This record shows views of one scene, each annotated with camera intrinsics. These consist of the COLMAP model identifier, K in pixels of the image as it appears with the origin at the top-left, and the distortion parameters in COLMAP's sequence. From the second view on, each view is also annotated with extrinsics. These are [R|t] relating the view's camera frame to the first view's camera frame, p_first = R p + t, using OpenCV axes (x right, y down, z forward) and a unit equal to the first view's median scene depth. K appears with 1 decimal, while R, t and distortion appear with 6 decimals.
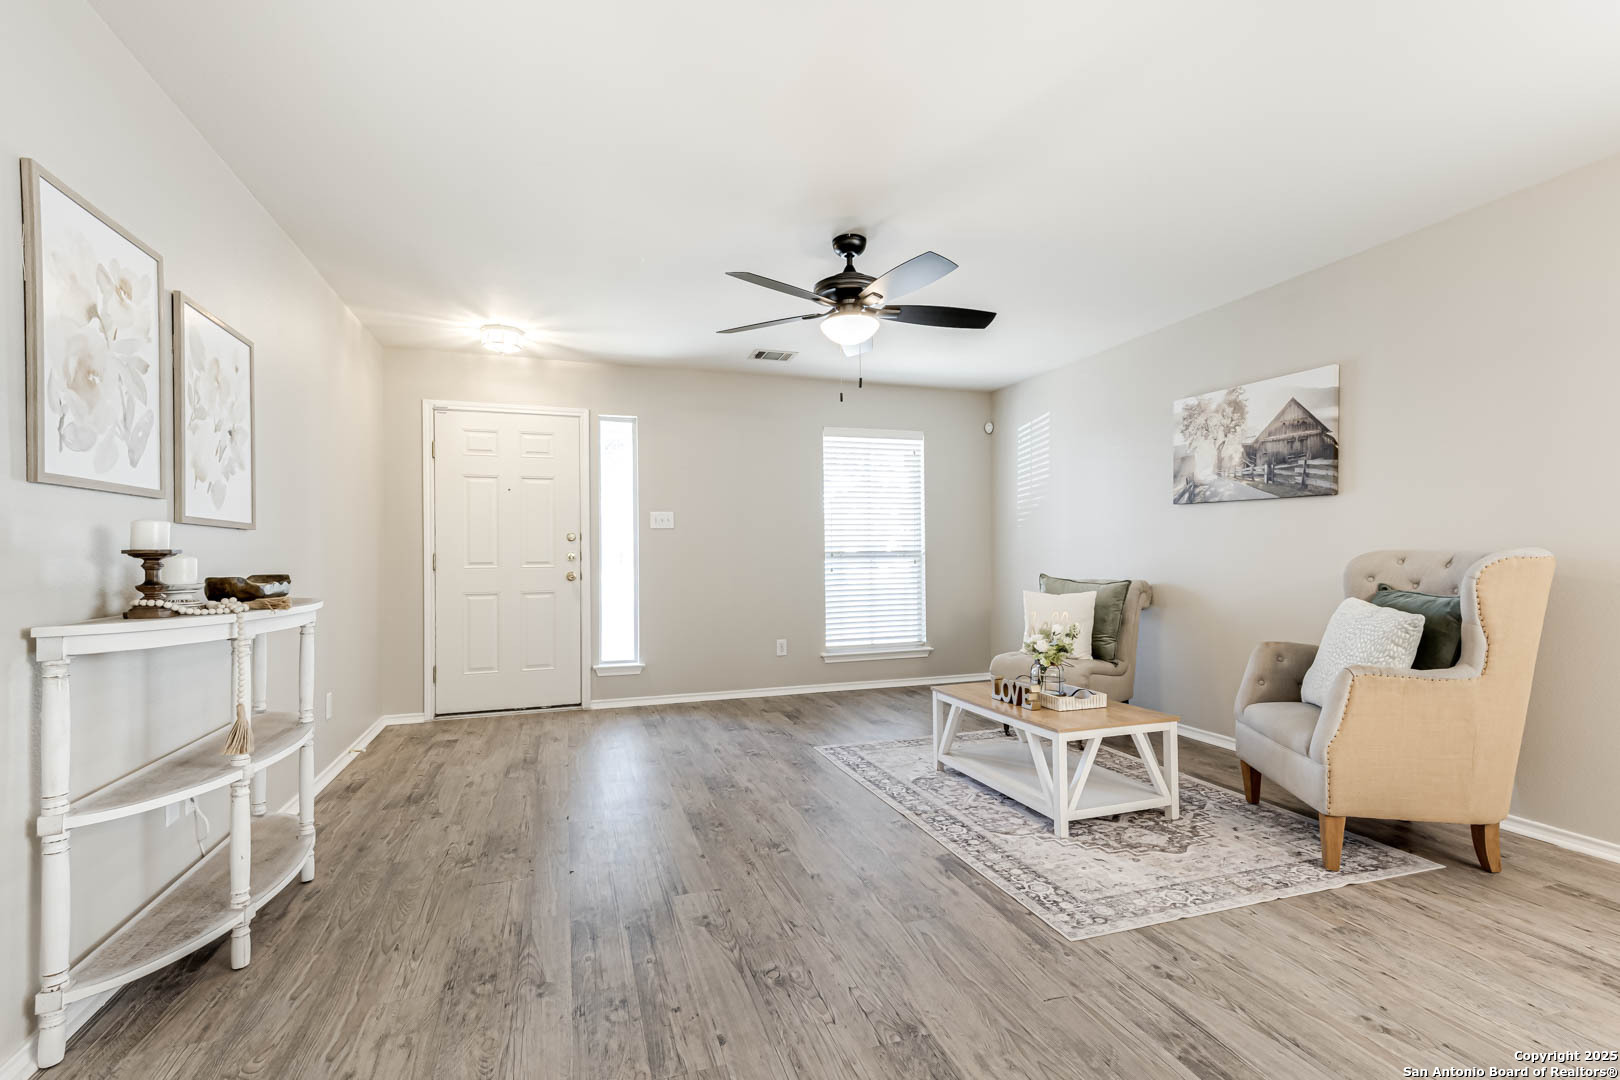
lens RADIAL K [[727.9, 0, 814.0], [0, 727.9, 546.9], [0, 0, 1]] dist [0.028159, -0.000450]
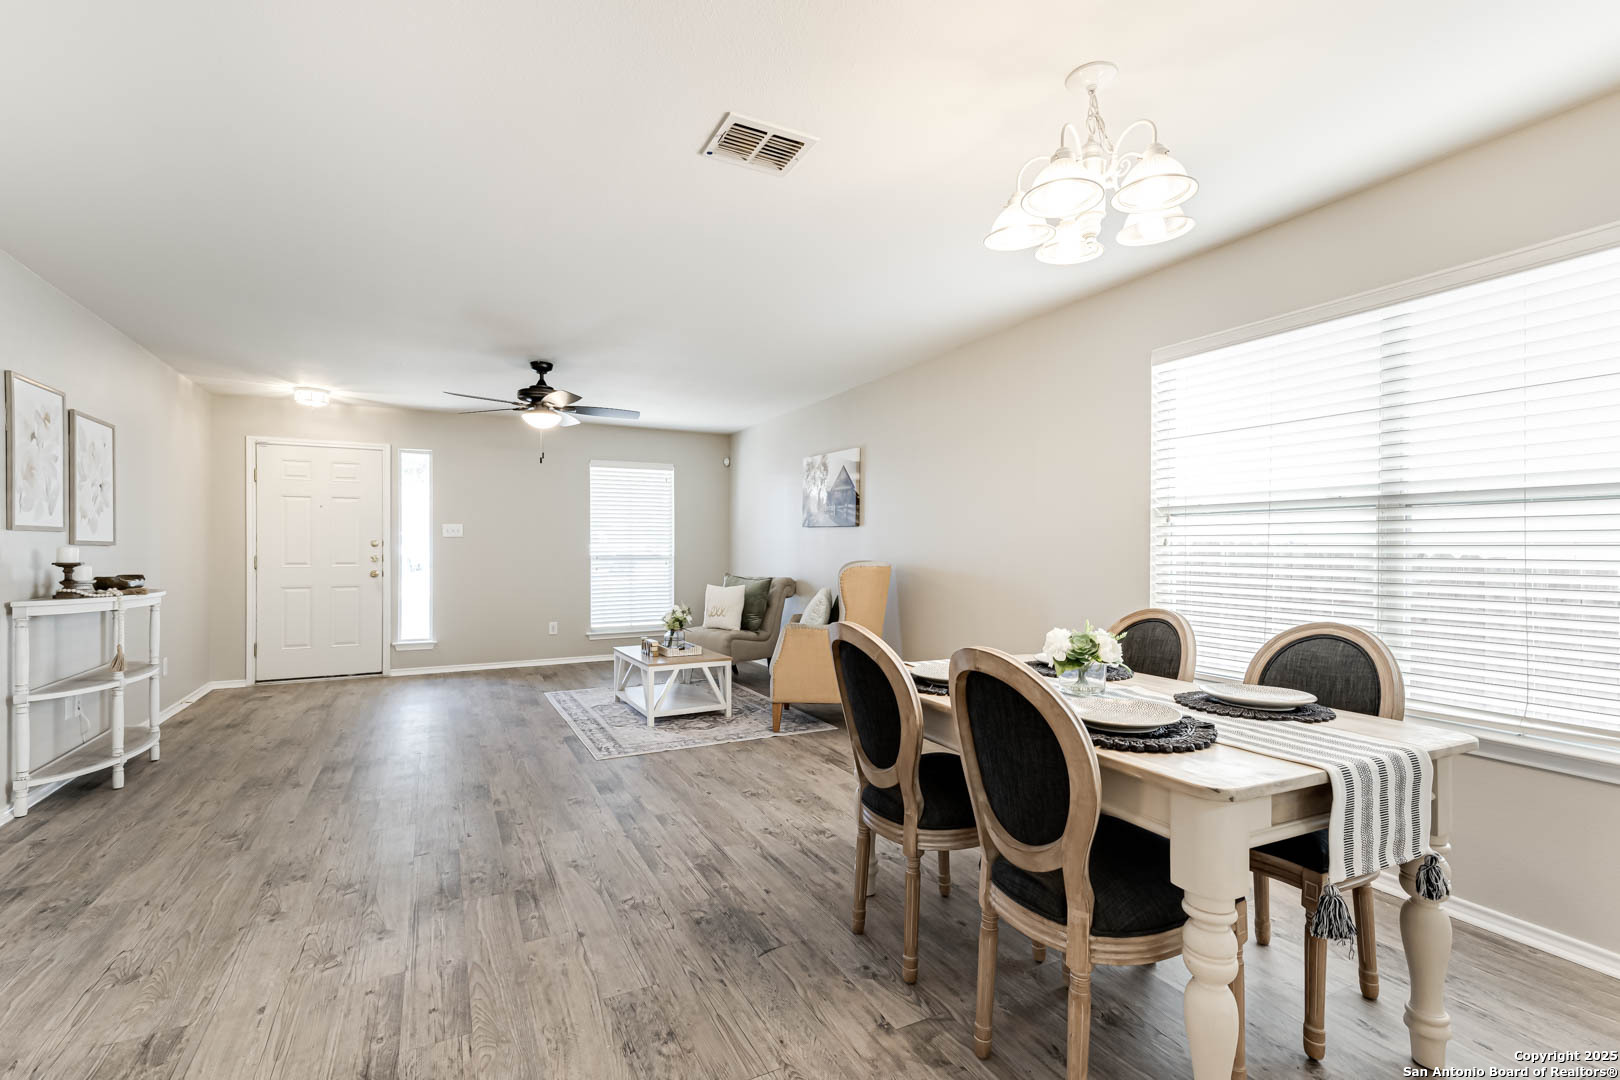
lens RADIAL K [[727.9, 0, 812.1], [0, 727.9, 545.4], [0, 0, 1]] dist [0.028159, -0.000450]
pose [[0.989361, 0.007878, 0.145265, 0.357437], [-0.008496, 0.999957, 0.003636, -0.031687], [-0.145230, -0.004831, 0.989386, -0.585895]]
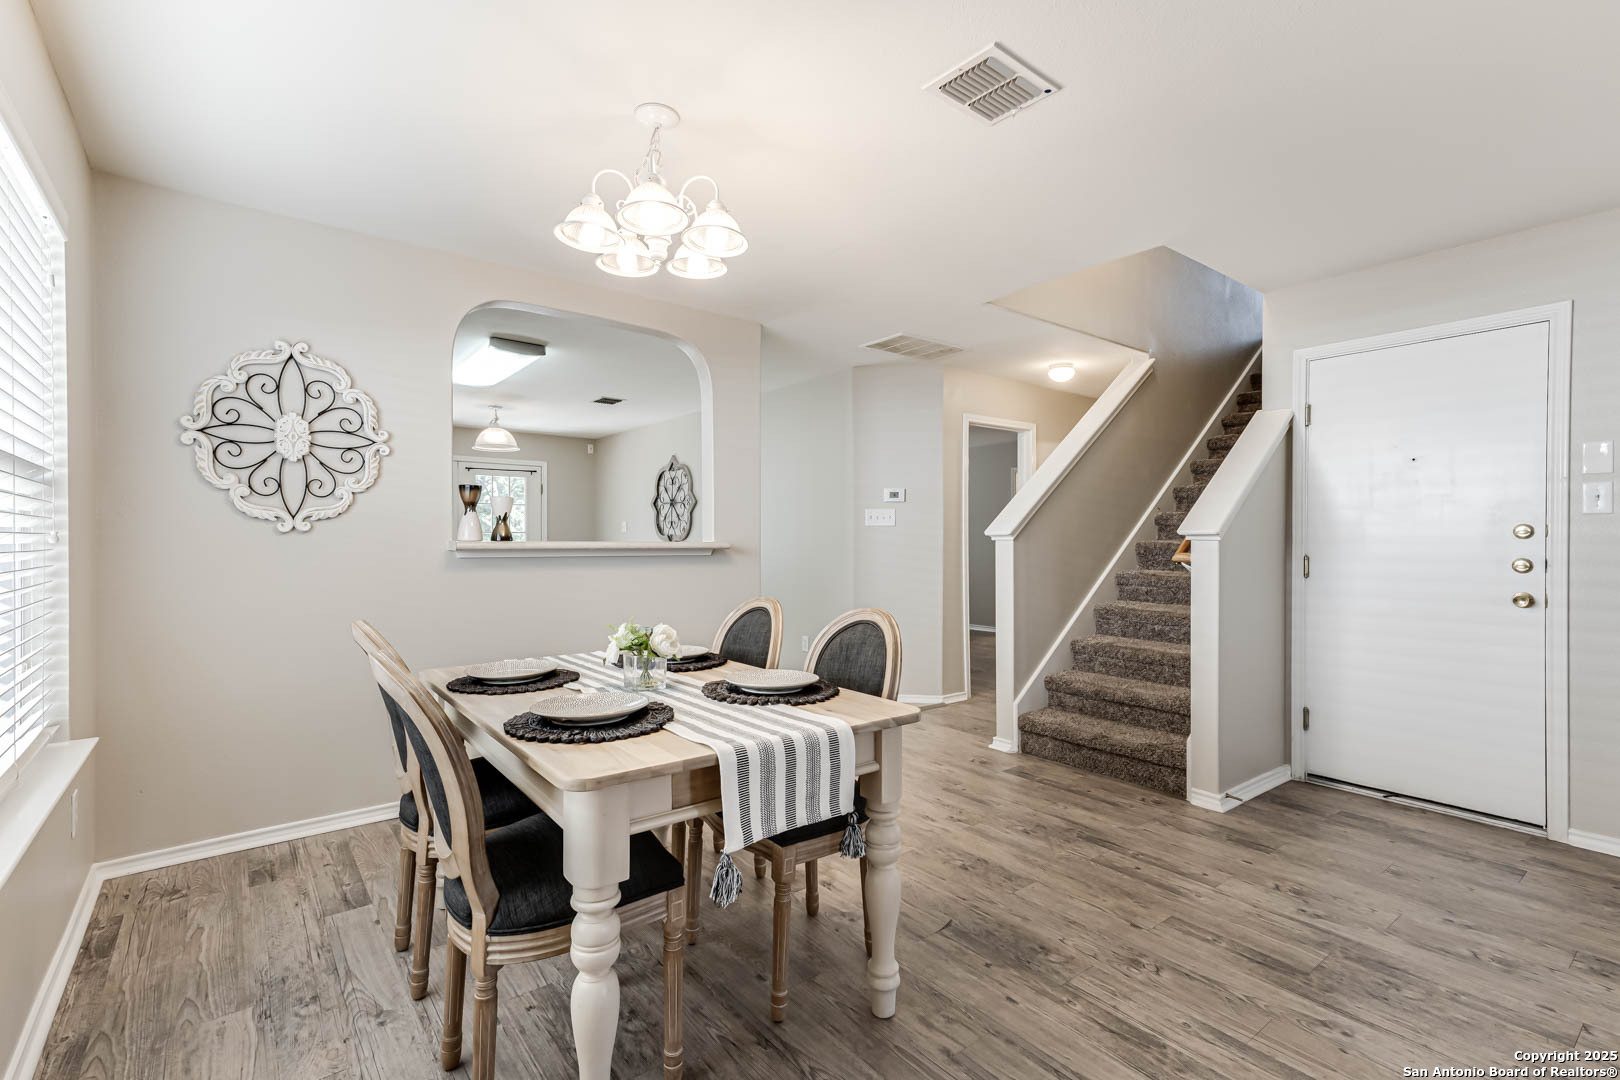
lens RADIAL K [[727.9, 0, 797.9], [0, 727.9, 548.7], [0, 0, 1]] dist [0.028159, -0.000450]
pose [[-0.947372, 0.004266, -0.320108, 0.730729], [0.002841, 0.999984, 0.004918, -0.026306], [0.320123, 0.003750, -0.947368, 0.555978]]
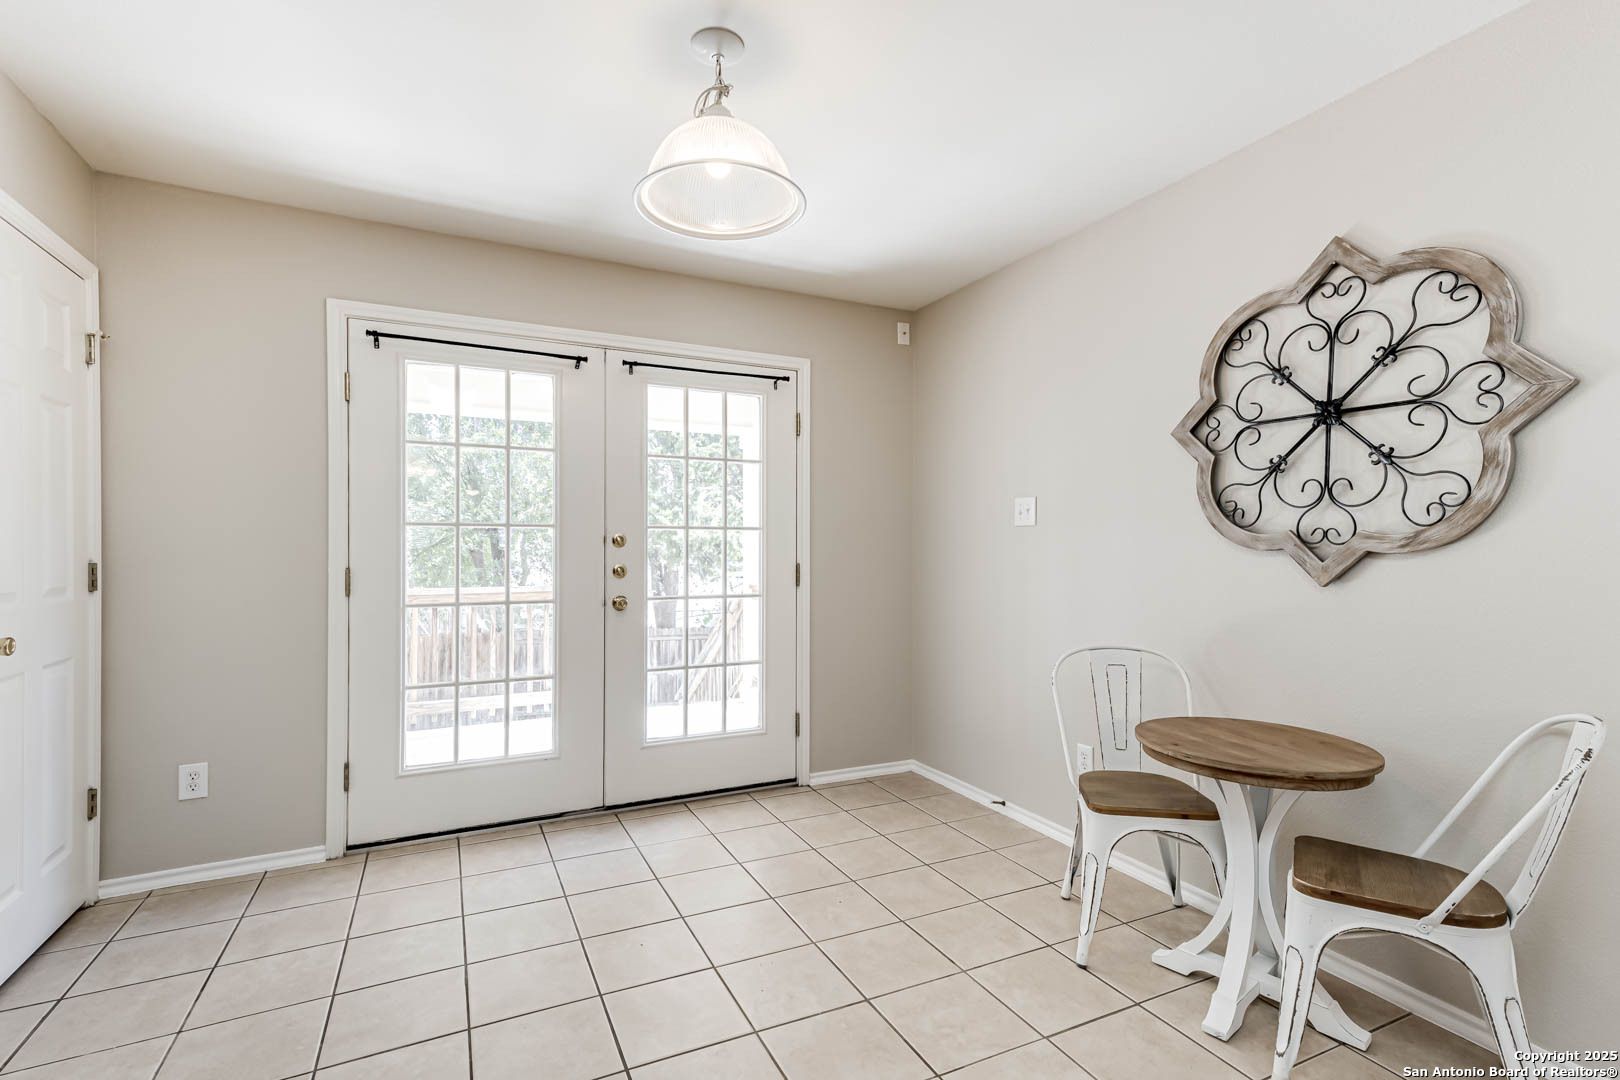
lens RADIAL K [[727.9, 0, 808.8], [0, 727.9, 554.6], [0, 0, 1]] dist [0.028159, -0.000450]
pose [[-0.992067, 0.004193, -0.125640, 0.872927], [0.003837, 0.999988, 0.003082, -0.042638], [0.125652, 0.002576, -0.992071, -1.038784]]
